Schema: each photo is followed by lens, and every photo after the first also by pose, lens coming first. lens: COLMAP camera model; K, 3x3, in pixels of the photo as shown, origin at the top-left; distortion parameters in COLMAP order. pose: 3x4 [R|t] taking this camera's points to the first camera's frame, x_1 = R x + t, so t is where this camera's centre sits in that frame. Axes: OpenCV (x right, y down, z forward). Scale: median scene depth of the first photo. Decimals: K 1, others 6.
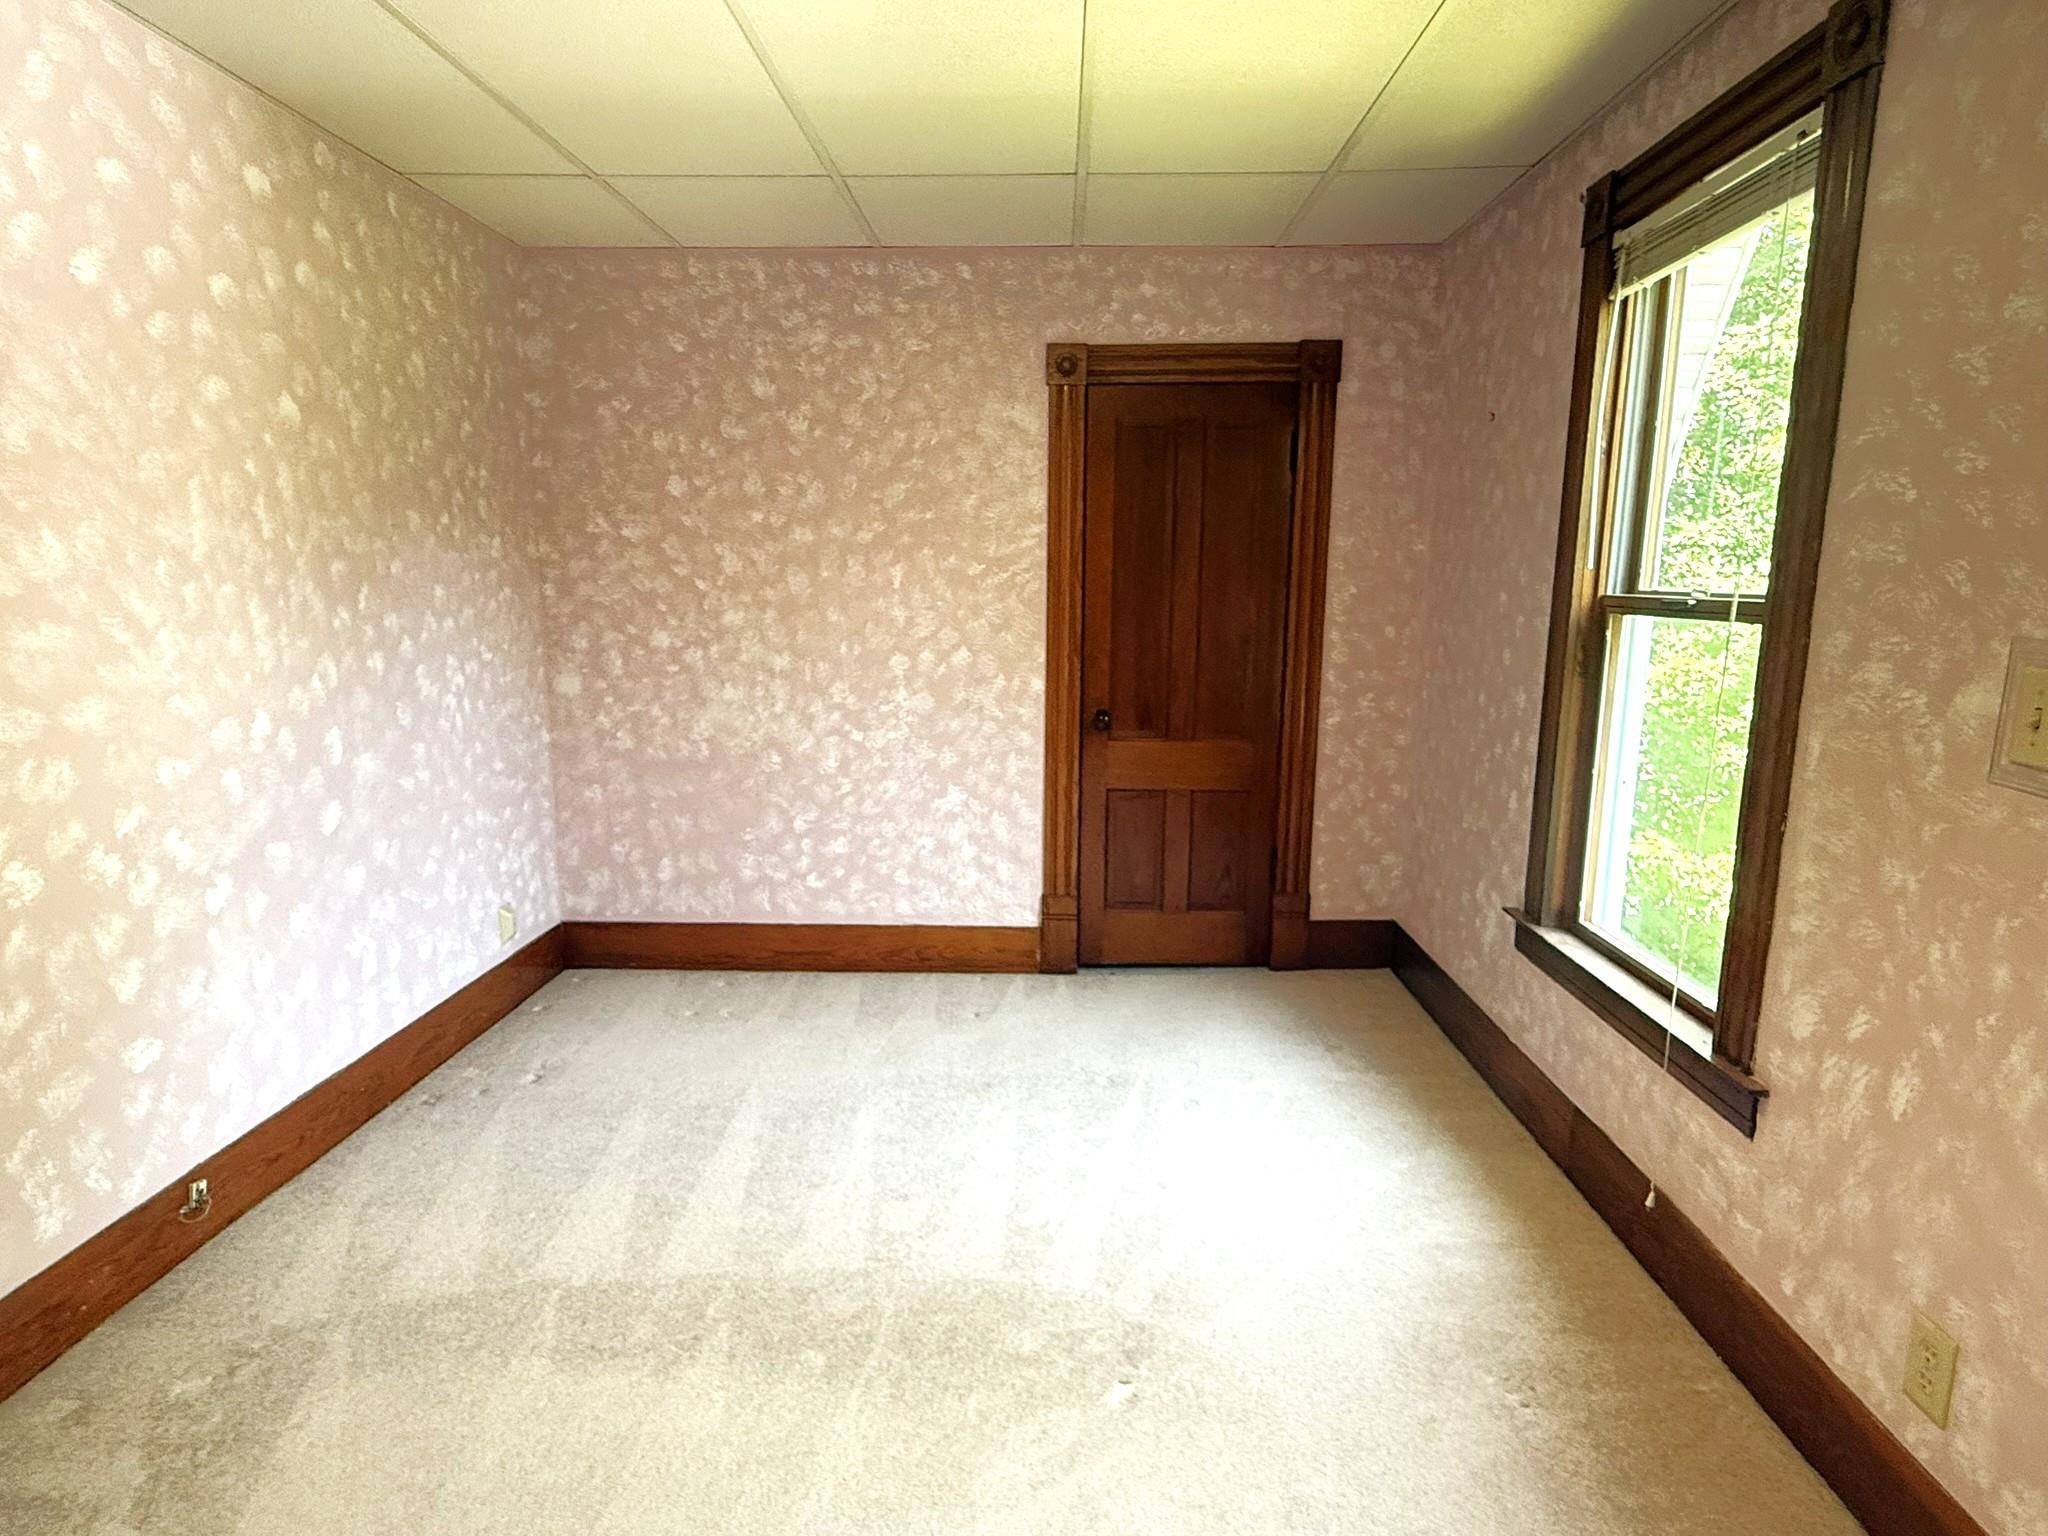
lens RADIAL K [[1179.1, 0, 1016.2], [0, 1179.1, 776.9], [0, 0, 1]] dist [0.008439, -0.003559]
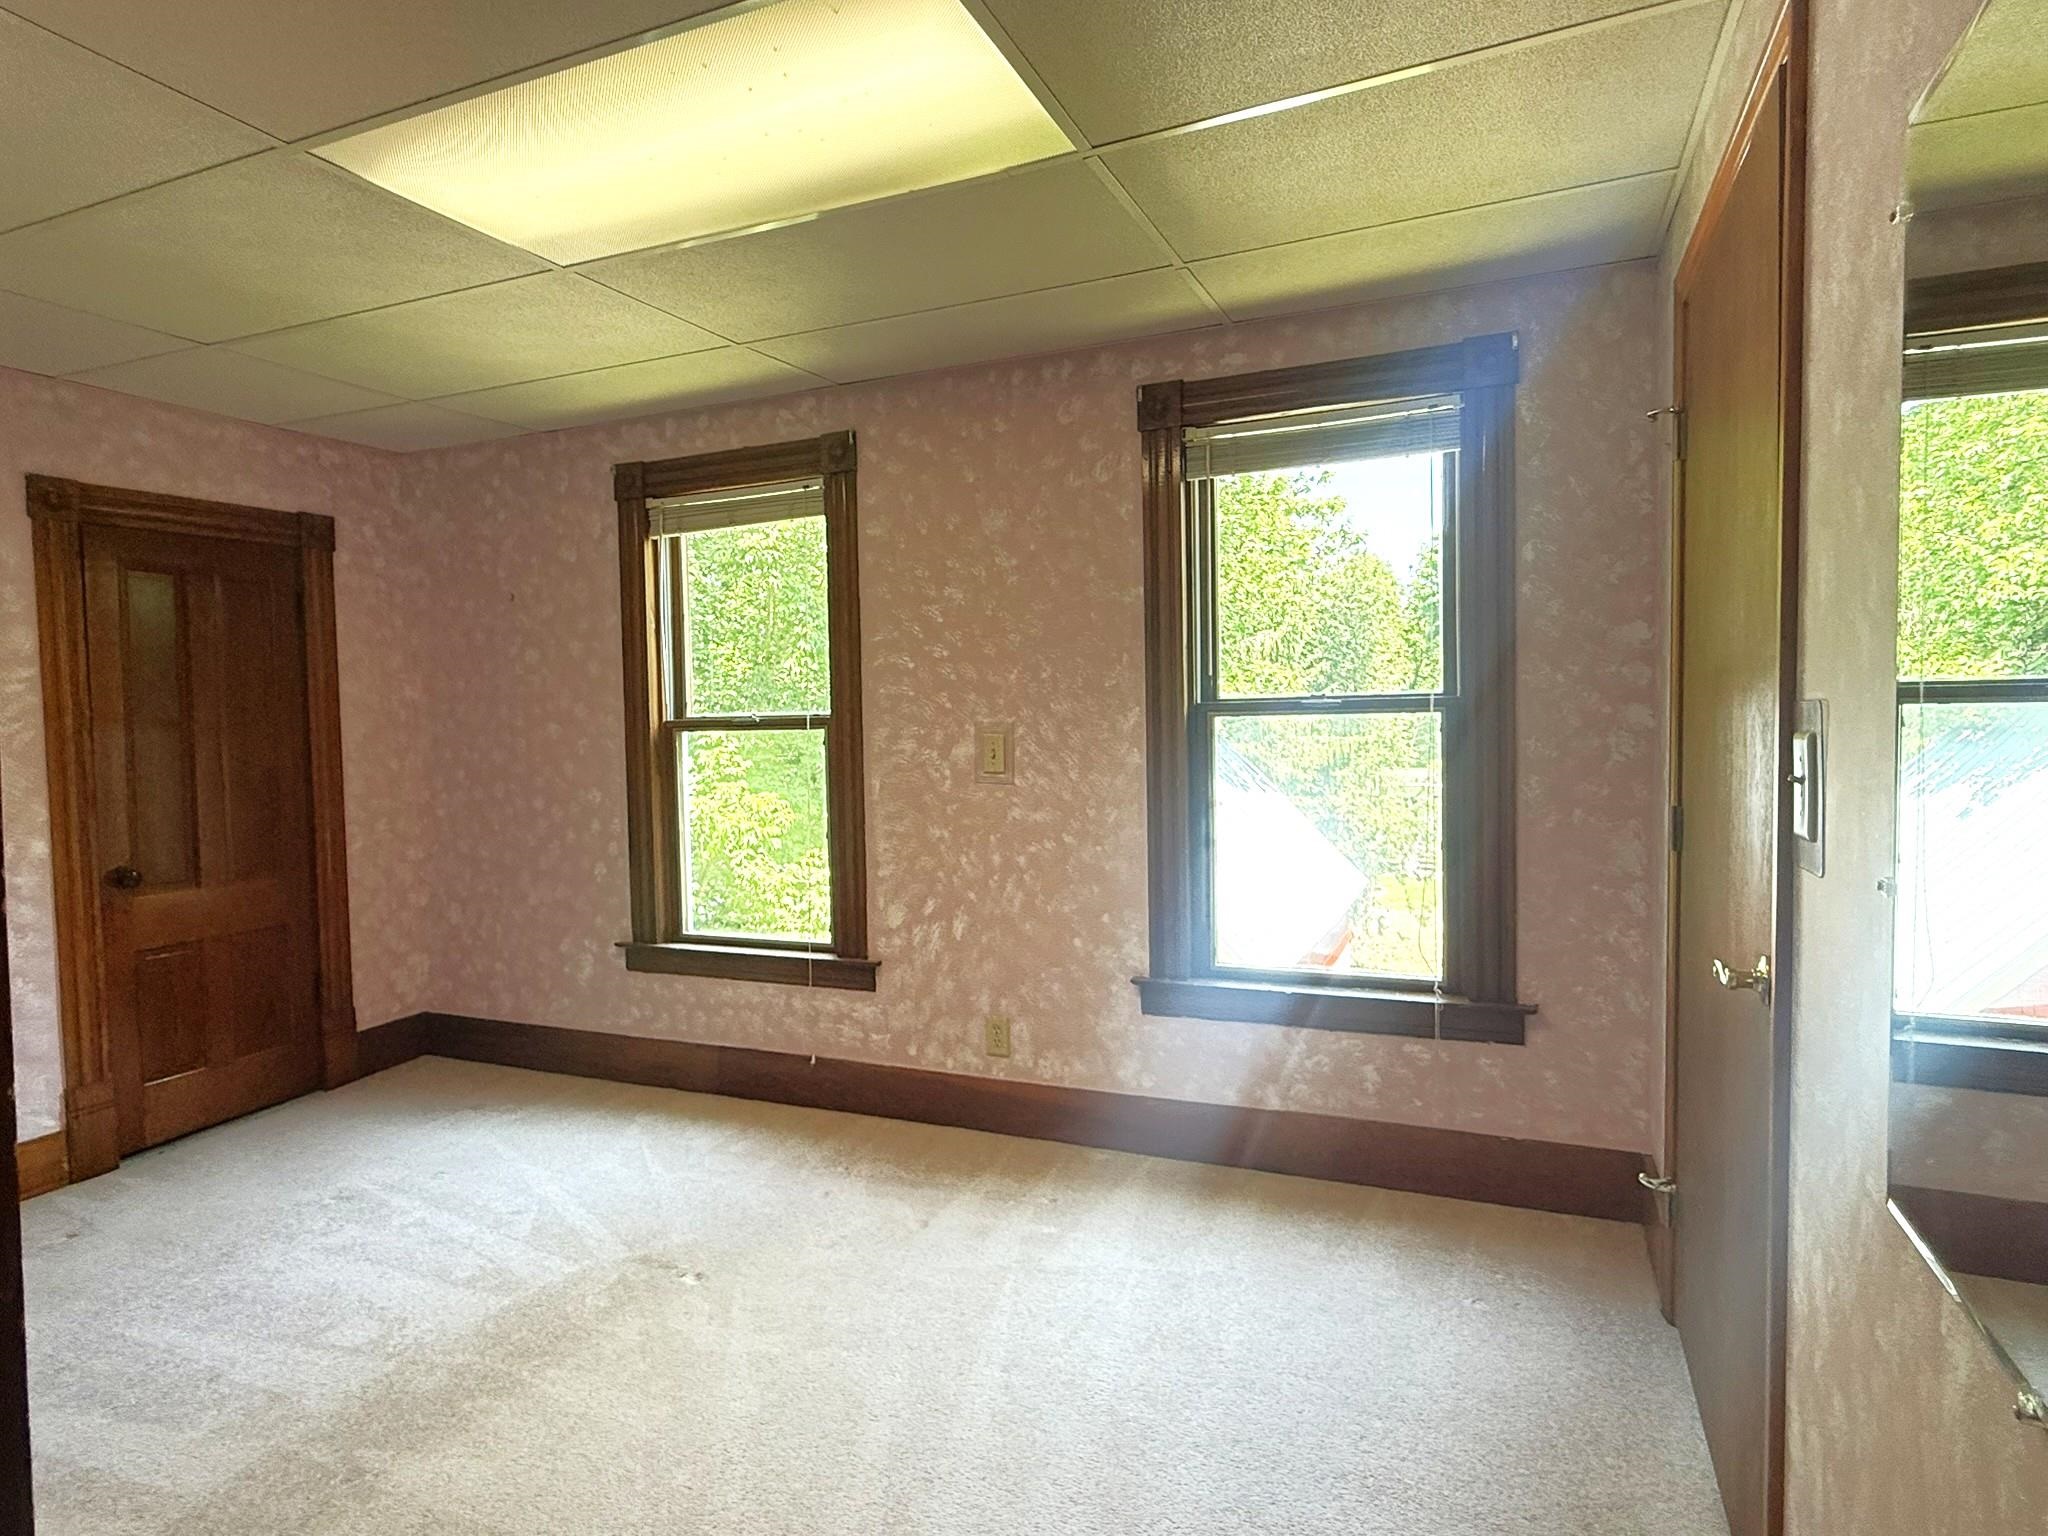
lens RADIAL K [[1149.5, 0, 1014.8], [0, 1149.5, 762.8], [0, 0, 1]] dist [-0.001059, 0.001316]
pose [[0.367069, -0.056427, 0.928481, -0.569823], [0.184545, 0.982735, -0.013235, 0.004653], [-0.911704, 0.176205, 0.371145, 0.018681]]
